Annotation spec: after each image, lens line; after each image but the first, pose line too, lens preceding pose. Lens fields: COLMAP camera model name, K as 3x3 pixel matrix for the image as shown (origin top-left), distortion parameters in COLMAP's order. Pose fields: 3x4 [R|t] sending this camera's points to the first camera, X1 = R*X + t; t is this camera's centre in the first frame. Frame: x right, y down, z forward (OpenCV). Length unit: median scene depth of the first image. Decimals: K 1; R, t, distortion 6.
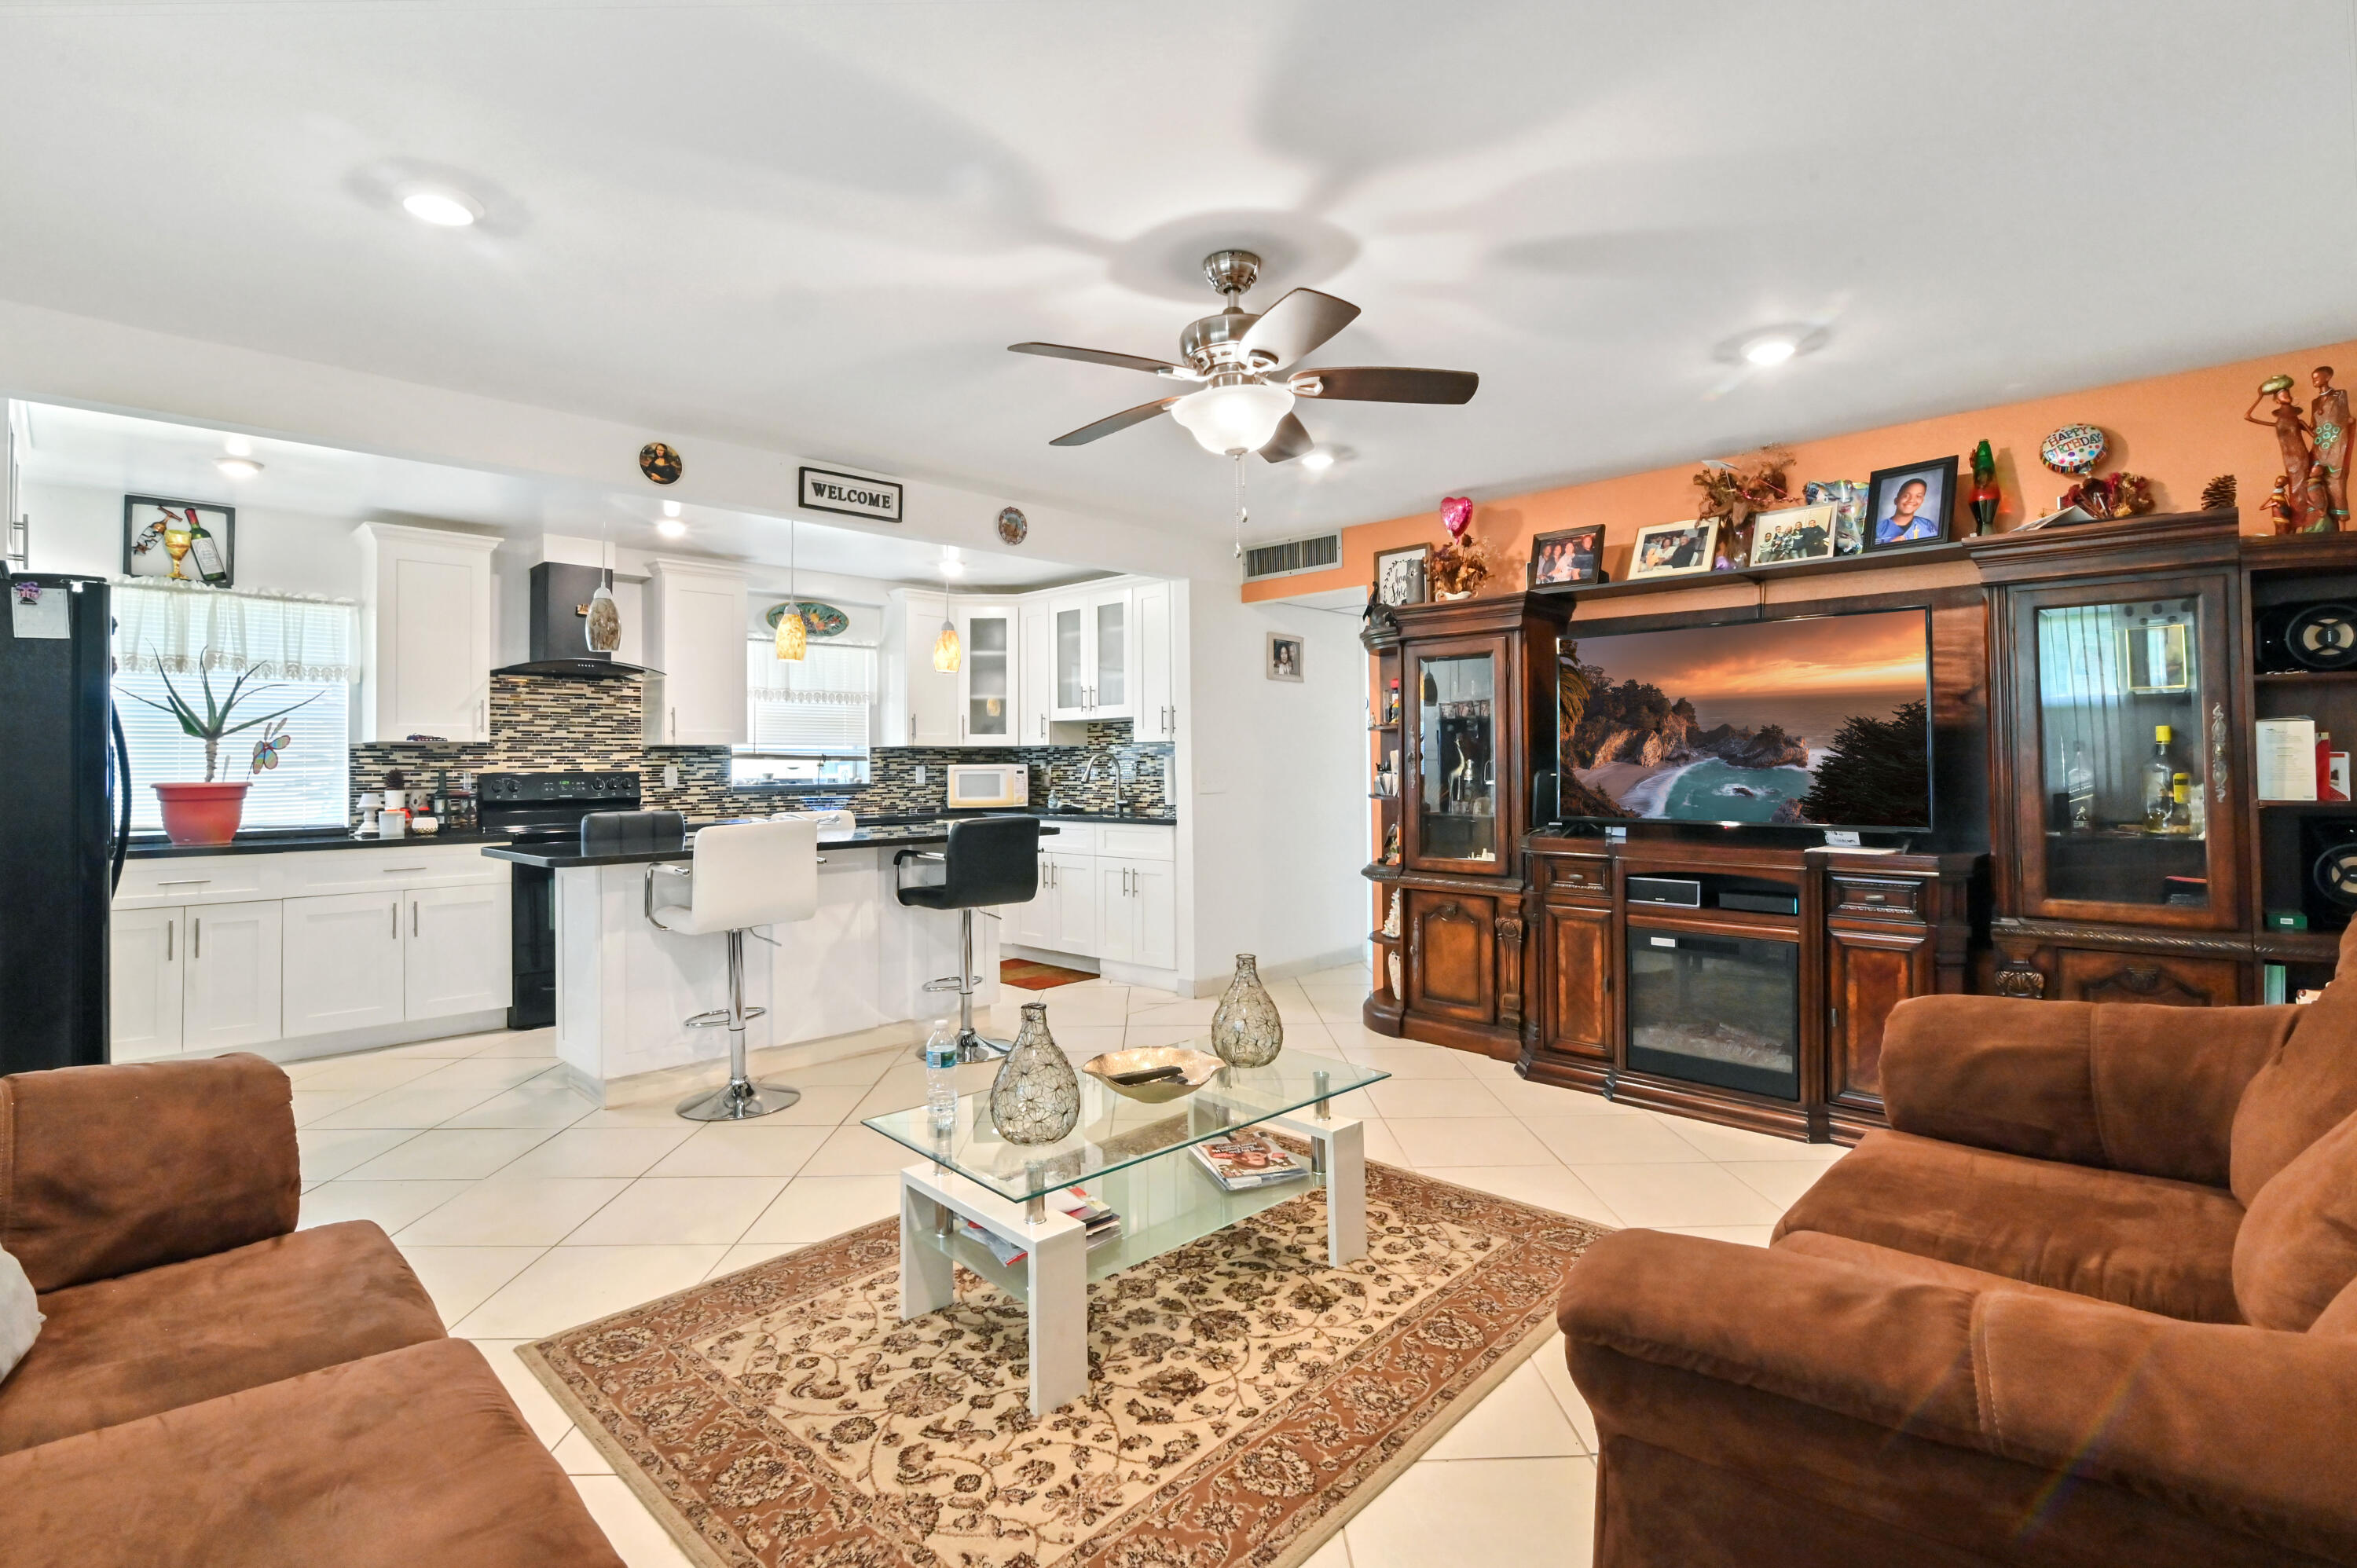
lens RADIAL K [[1098.6, 0, 1183.6], [0, 1098.6, 744.2], [0, 0, 1]] dist [-0.017469, 0.000341]
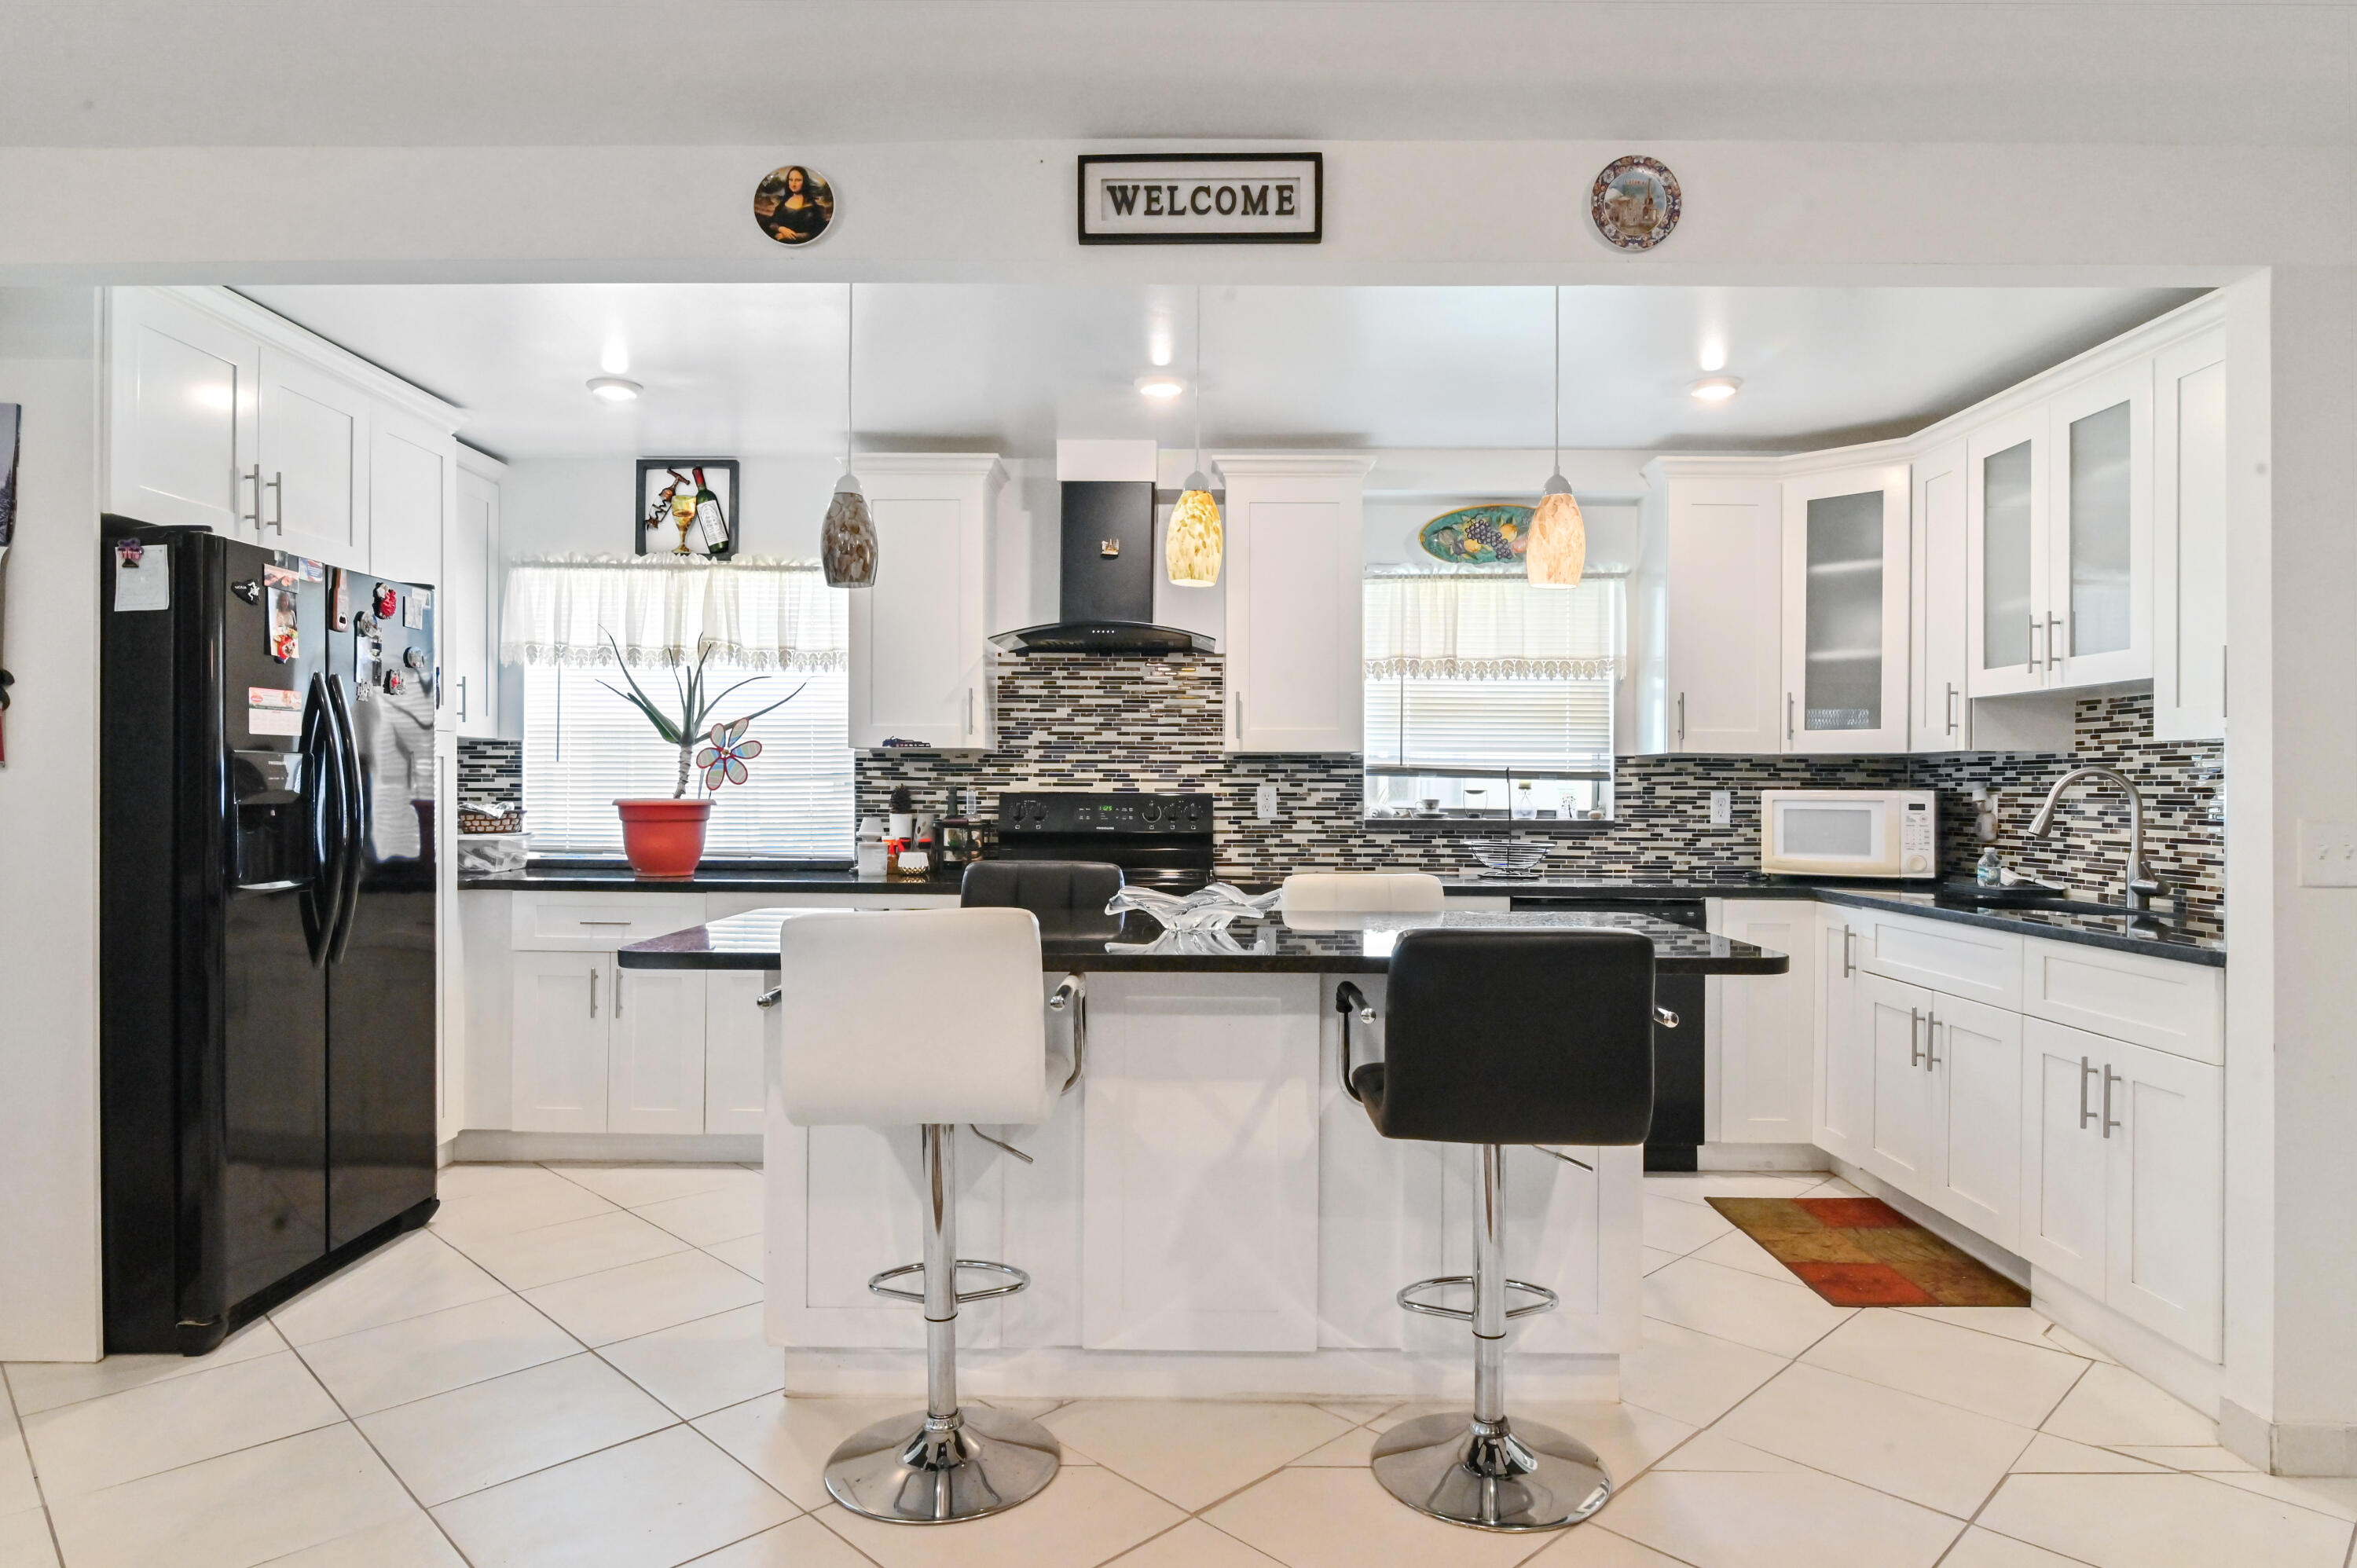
lens RADIAL K [[1370.1, 0, 1182.7], [0, 1370.1, 783.7], [0, 0, 1]] dist [-0.008766, -0.000209]
pose [[0.689950, 0.011723, -0.723762, 0.099190], [0.002212, 0.999830, 0.018303, 0.005532], [0.723853, -0.014229, 0.689807, 0.552033]]
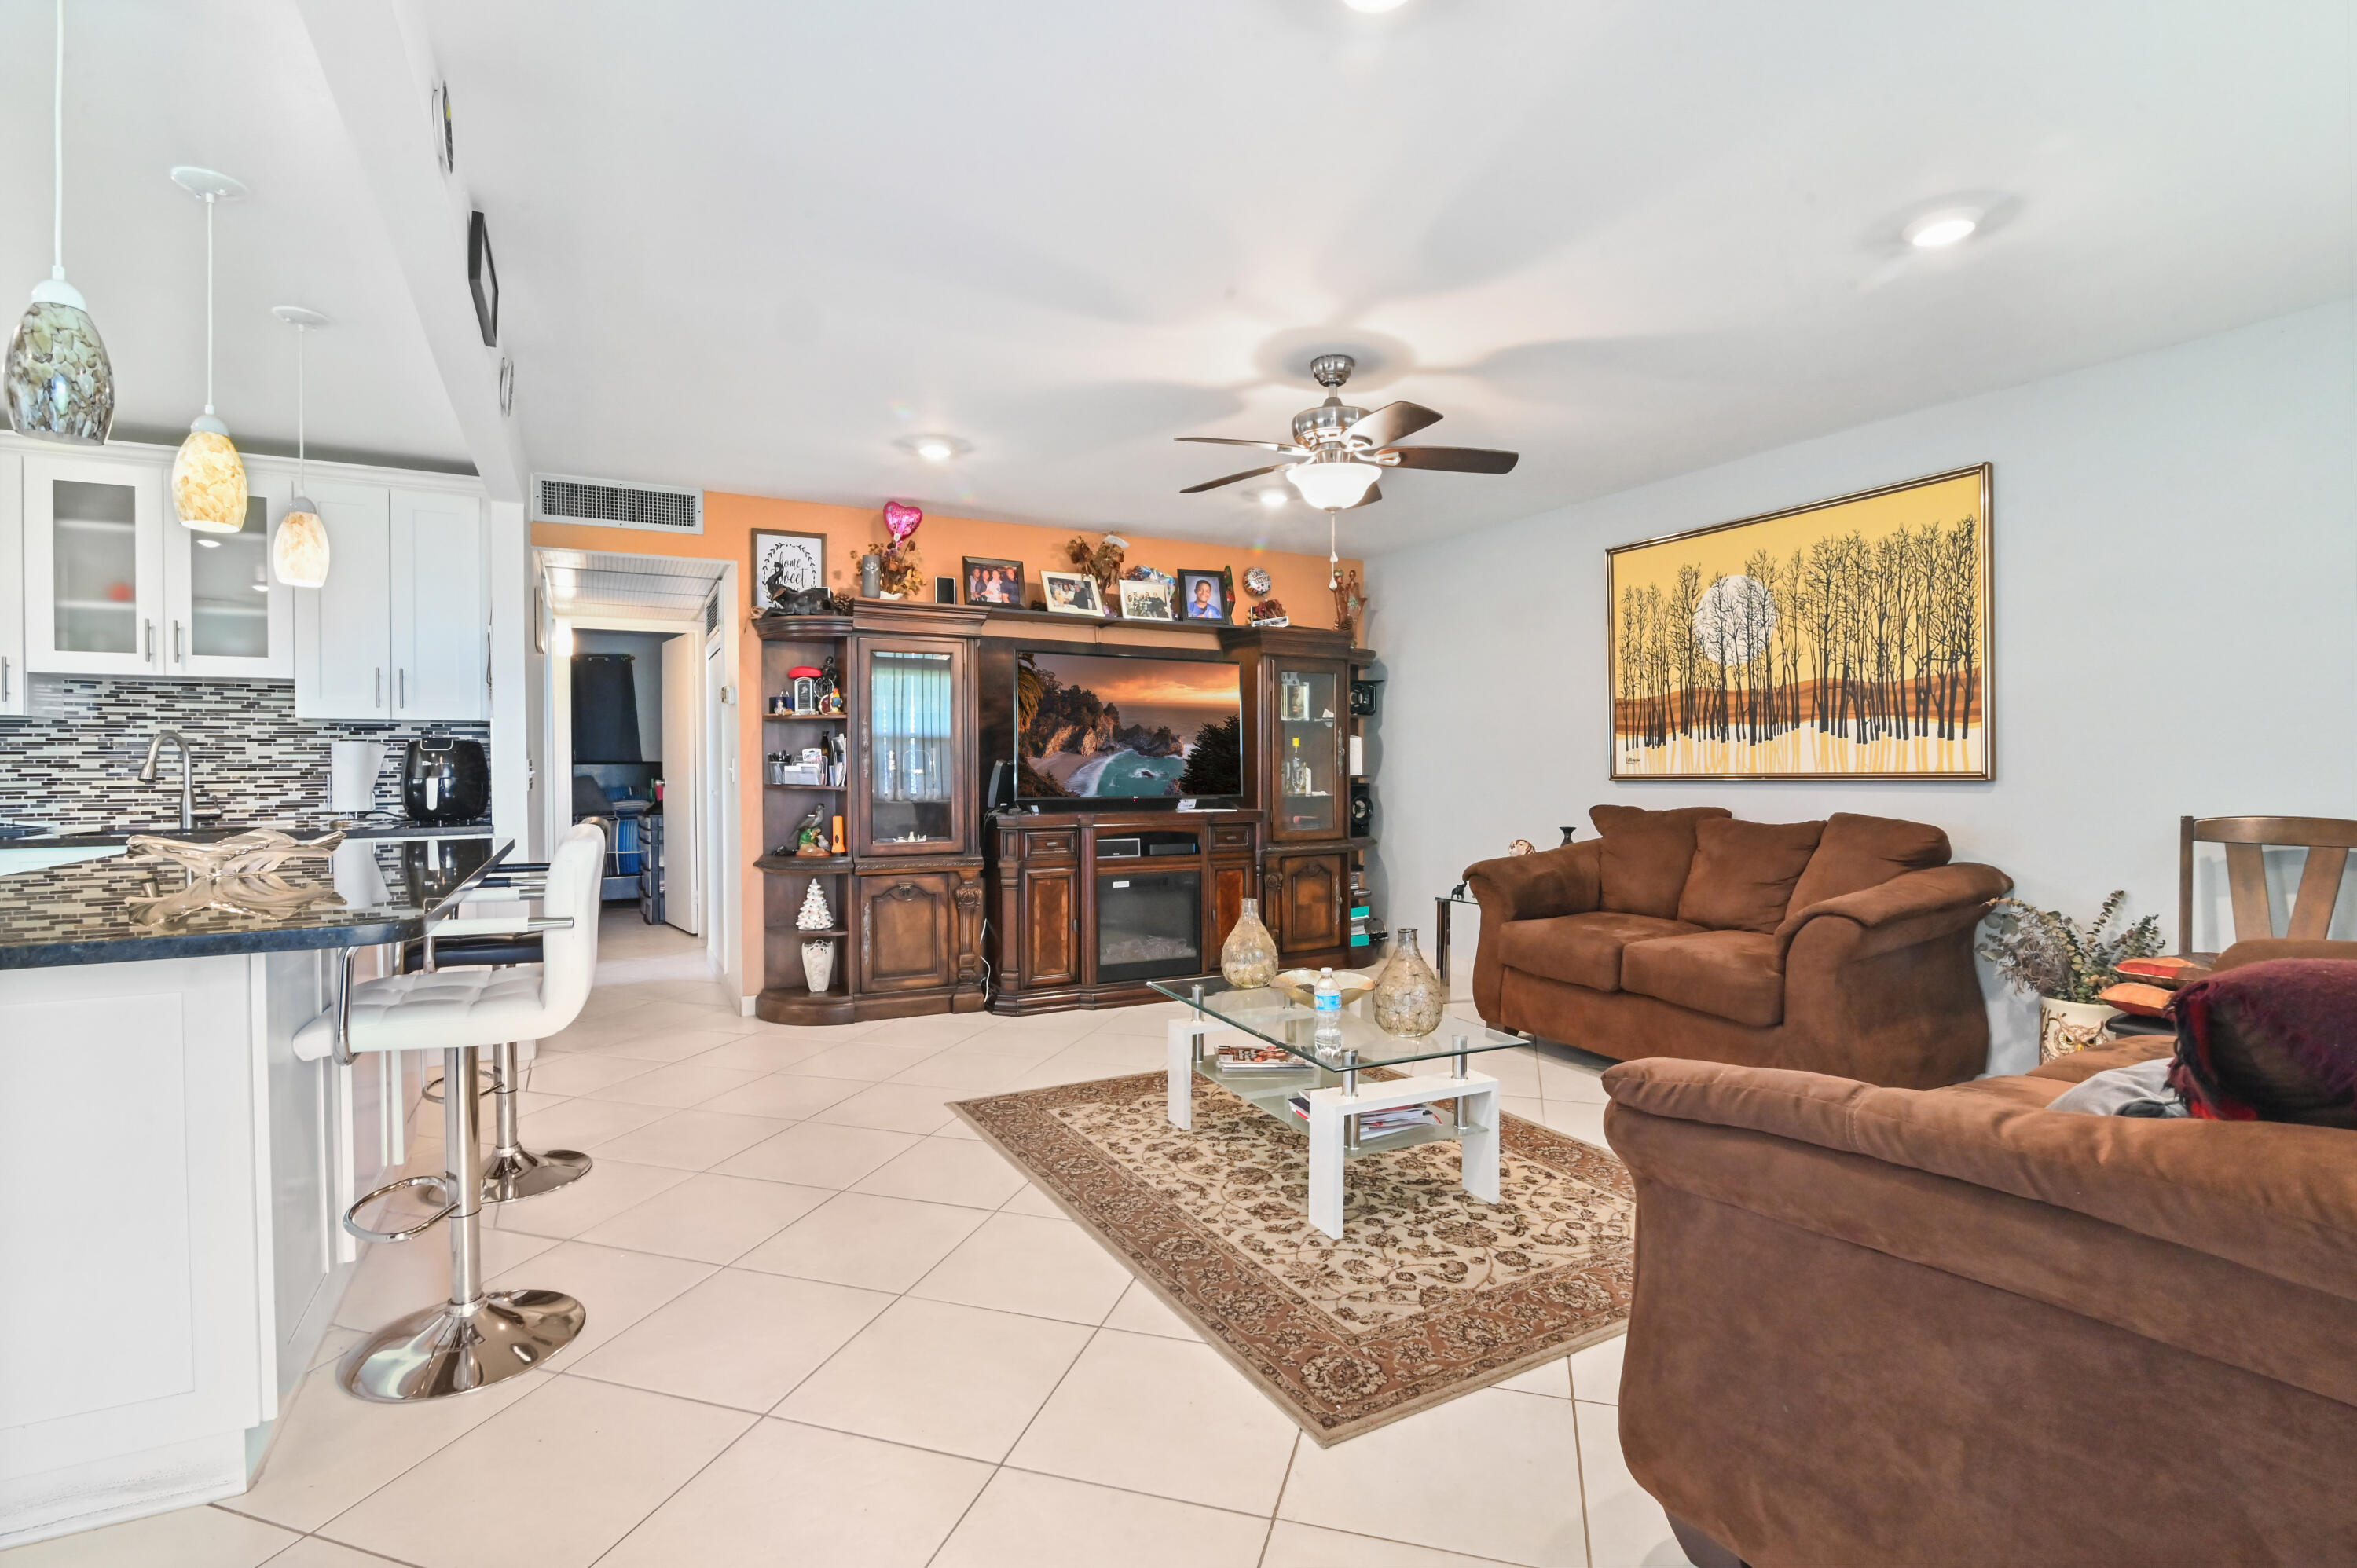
lens RADIAL K [[1086.6, 0, 1182.9], [0, 1086.6, 776.4], [0, 0, 1]] dist [-0.019678, 0.000931]
pose [[0.302137, -0.003238, 0.953259, -0.686331], [-0.016683, 0.999823, 0.008684, 0.026383], [-0.953119, -0.018527, 0.302029, 0.422380]]
